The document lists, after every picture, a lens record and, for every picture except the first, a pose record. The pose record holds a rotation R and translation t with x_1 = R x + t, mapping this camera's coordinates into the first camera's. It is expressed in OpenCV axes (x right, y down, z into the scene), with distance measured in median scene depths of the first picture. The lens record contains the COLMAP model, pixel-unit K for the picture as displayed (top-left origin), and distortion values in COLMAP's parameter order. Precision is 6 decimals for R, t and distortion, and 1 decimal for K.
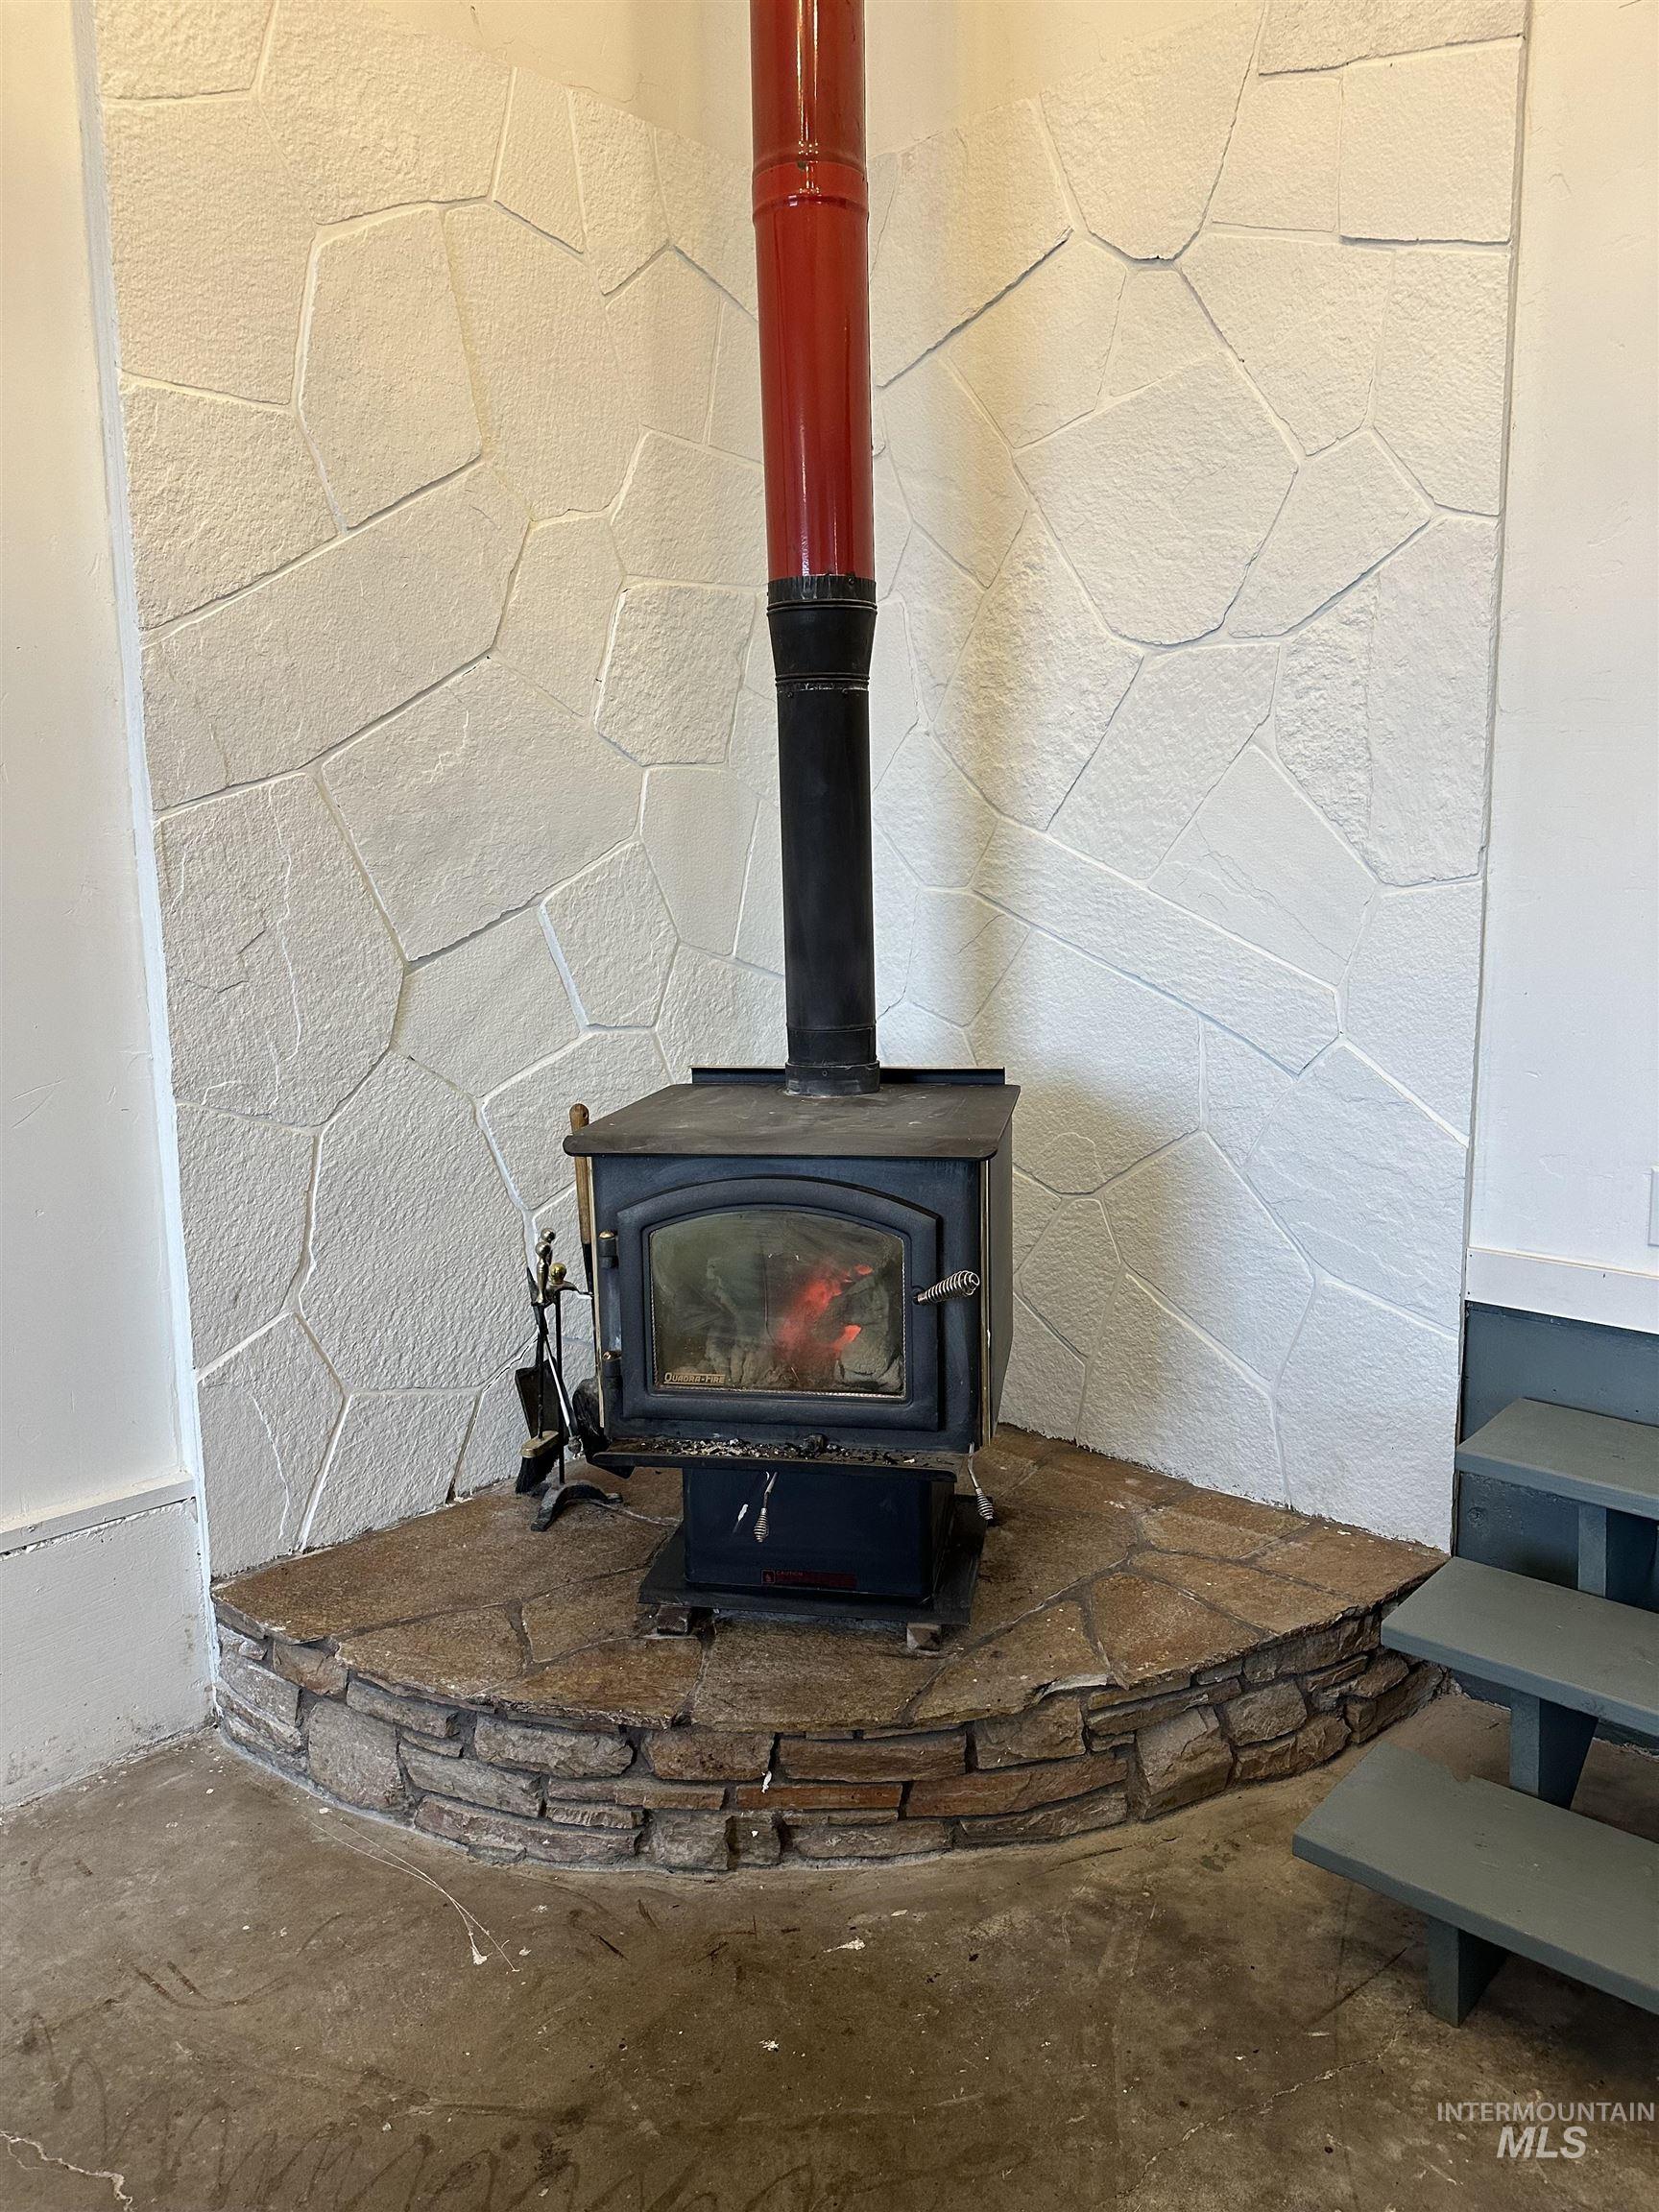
lens RADIAL K [[1536.1, 0, 829.5], [0, 1536.1, 1106.0], [0, 0, 1]] dist [0.024054, -0.000364]
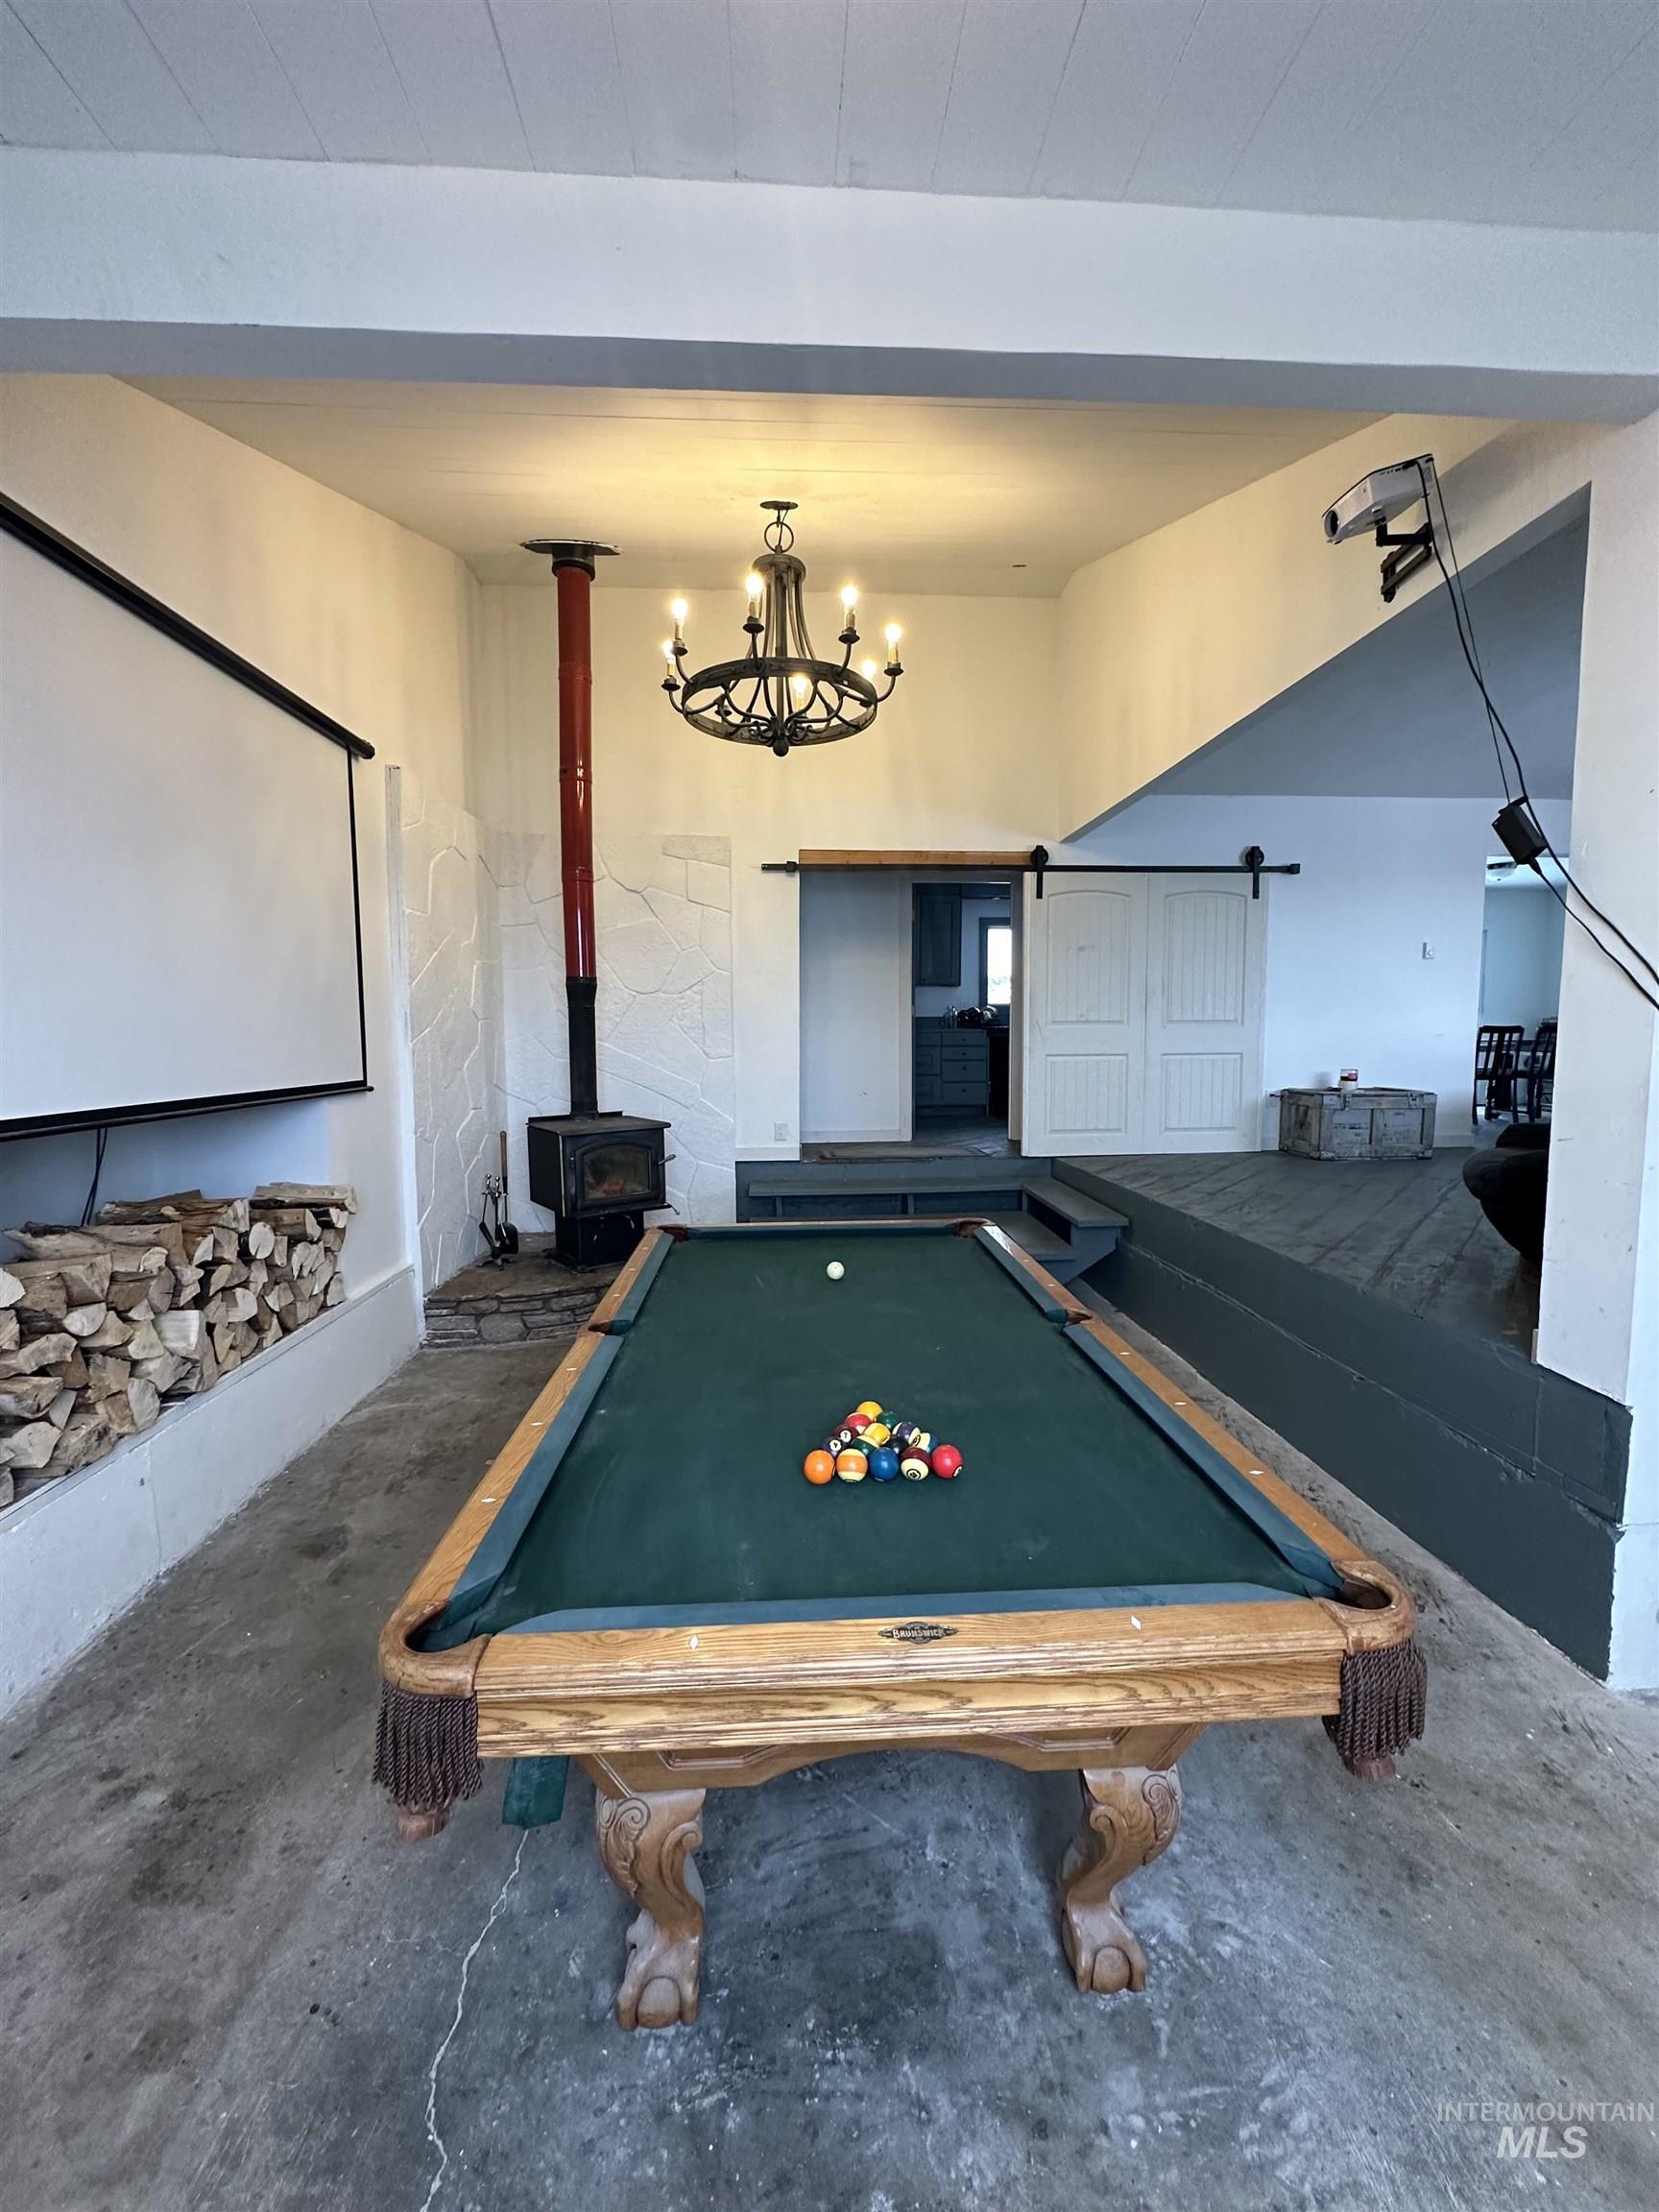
lens RADIAL K [[883.3, 0, 829.5], [0, 883.3, 1106.0], [0, 0, 1]] dist [0.000142, 0.000350]
pose [[0.687109, -0.054324, 0.724520, -1.113369], [0.108059, 0.993751, -0.027968, 0.077941], [-0.718474, 0.097508, 0.688686, -0.795995]]
